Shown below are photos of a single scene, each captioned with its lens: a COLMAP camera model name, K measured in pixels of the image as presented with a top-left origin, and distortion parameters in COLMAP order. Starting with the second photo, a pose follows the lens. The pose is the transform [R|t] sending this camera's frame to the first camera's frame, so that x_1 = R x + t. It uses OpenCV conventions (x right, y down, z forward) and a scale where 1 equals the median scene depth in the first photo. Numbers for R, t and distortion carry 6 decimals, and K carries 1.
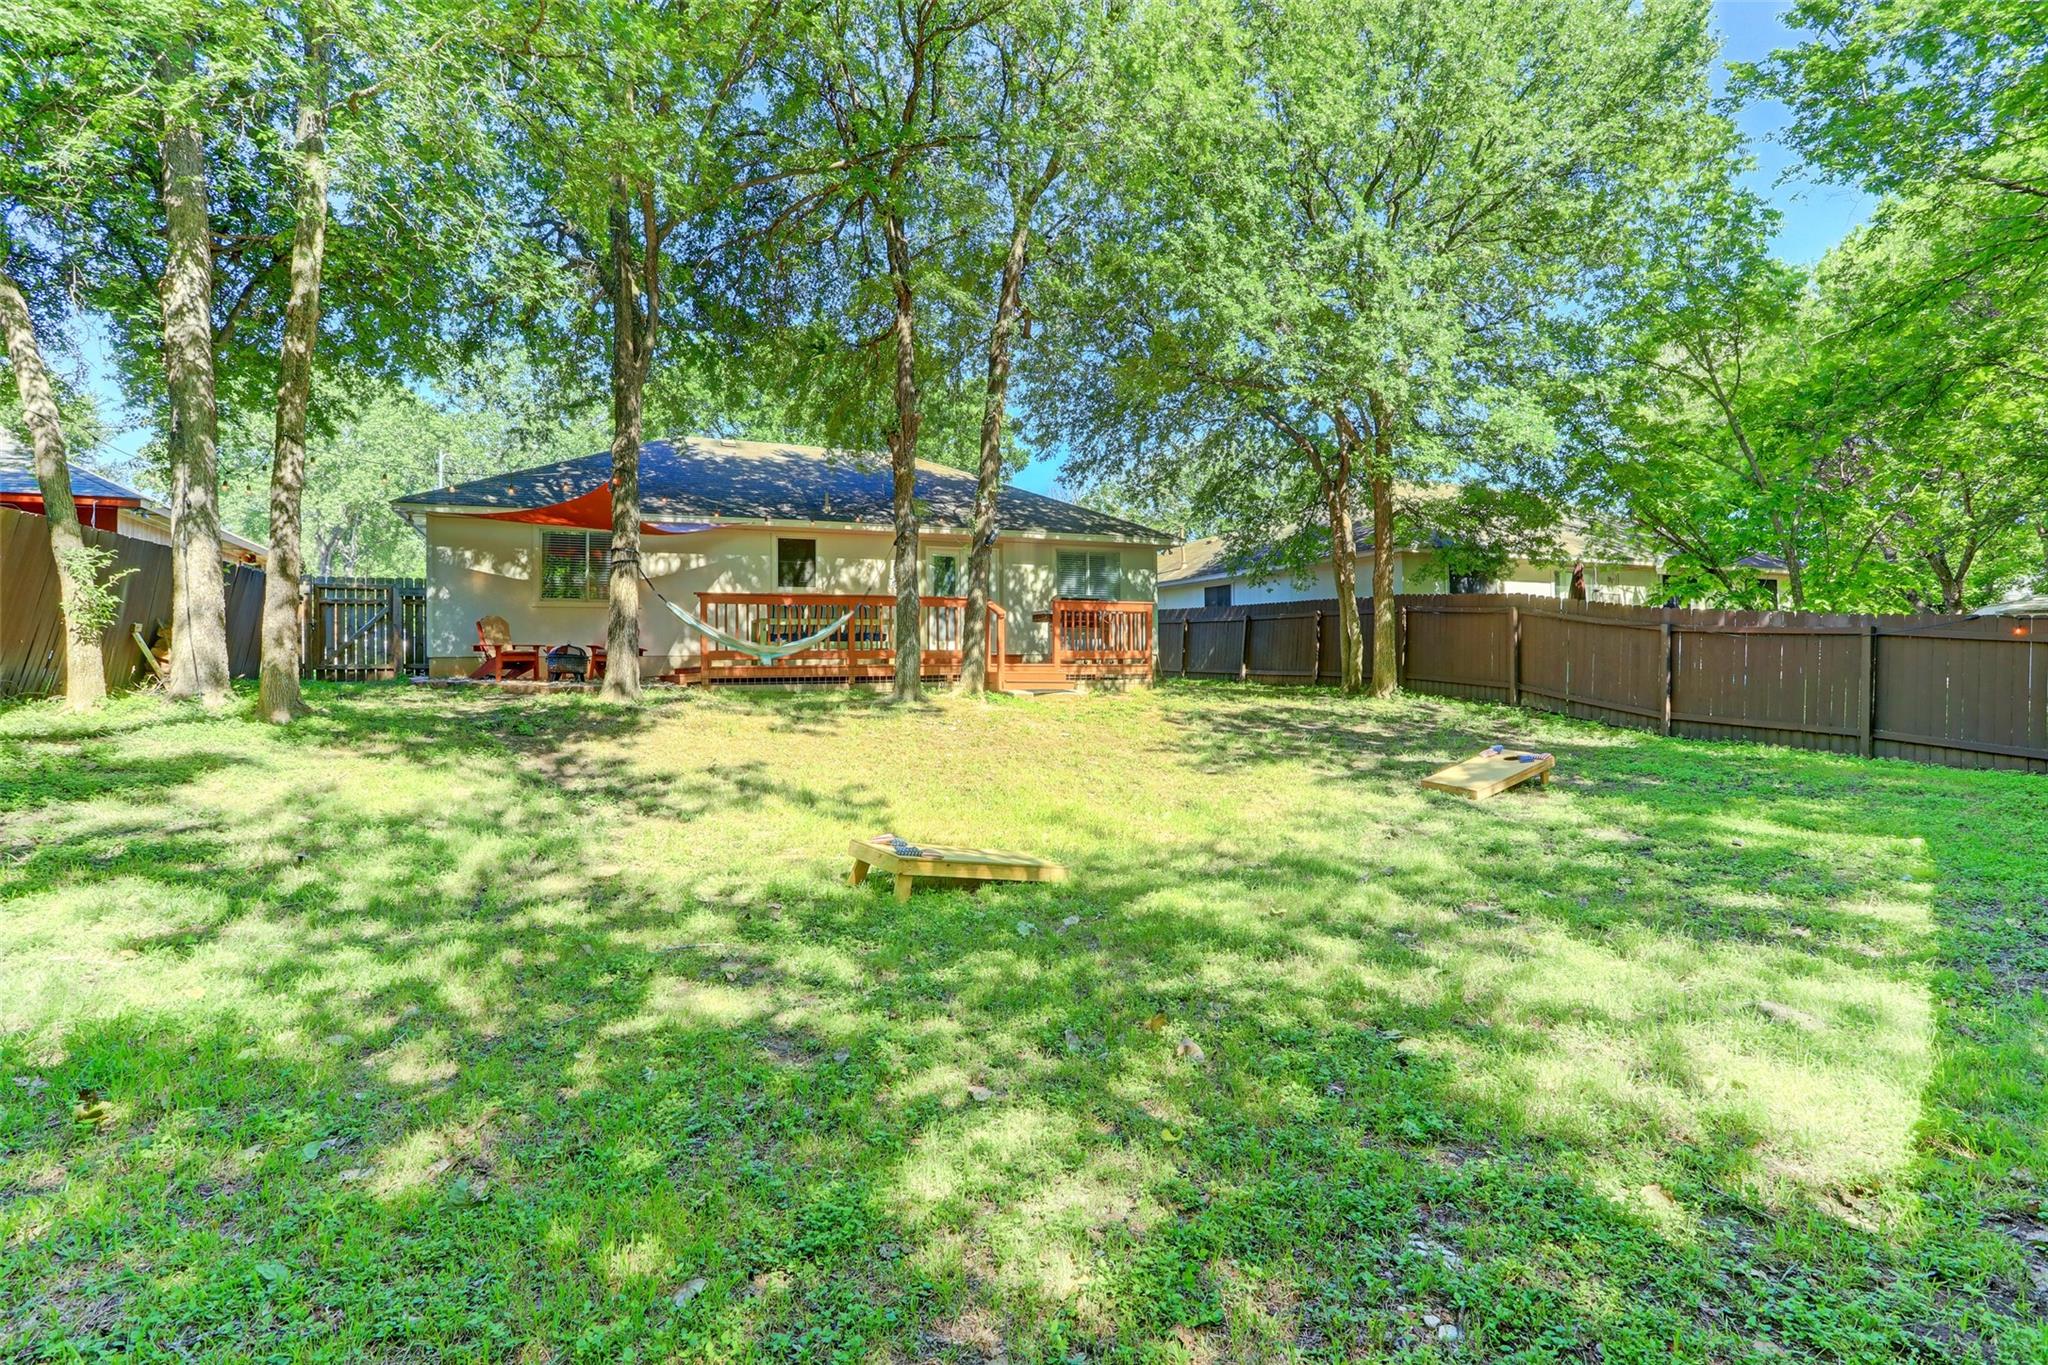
lens RADIAL K [[986.5, 0, 1026.9], [0, 986.5, 662.6], [0, 0, 1]] dist [-0.062766, 0.031386]
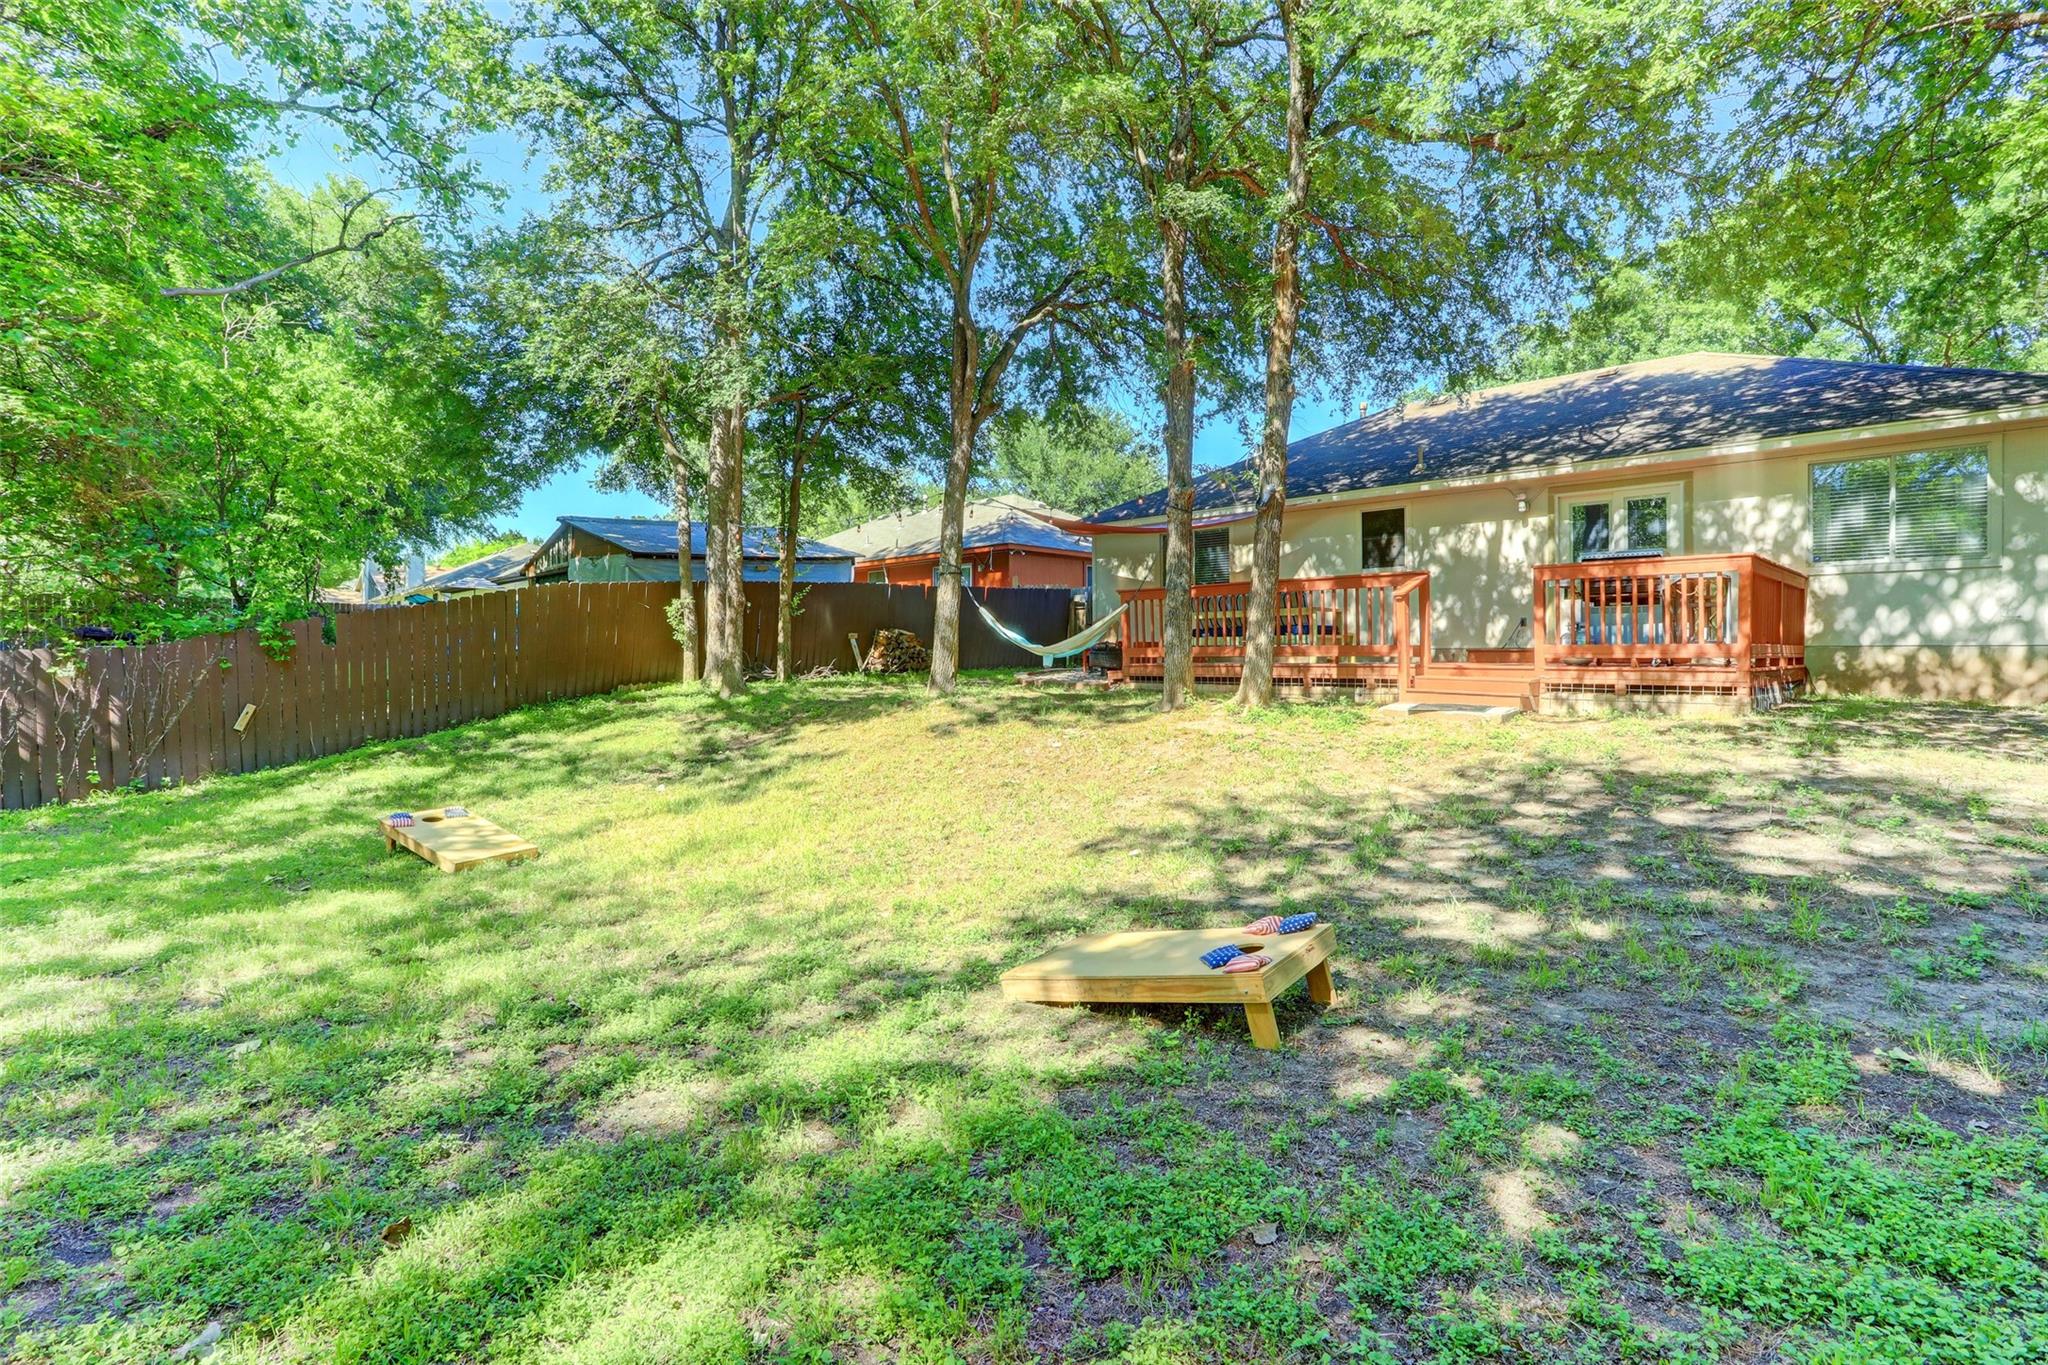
lens RADIAL K [[986.5, 0, 1026.9], [0, 986.5, 662.6], [0, 0, 1]] dist [-0.062766, 0.031386]
pose [[0.354121, 0.018782, -0.935011, 0.449478], [0.010678, 0.999652, 0.024125, -0.017537], [0.935139, -0.018527, 0.353797, 0.409471]]
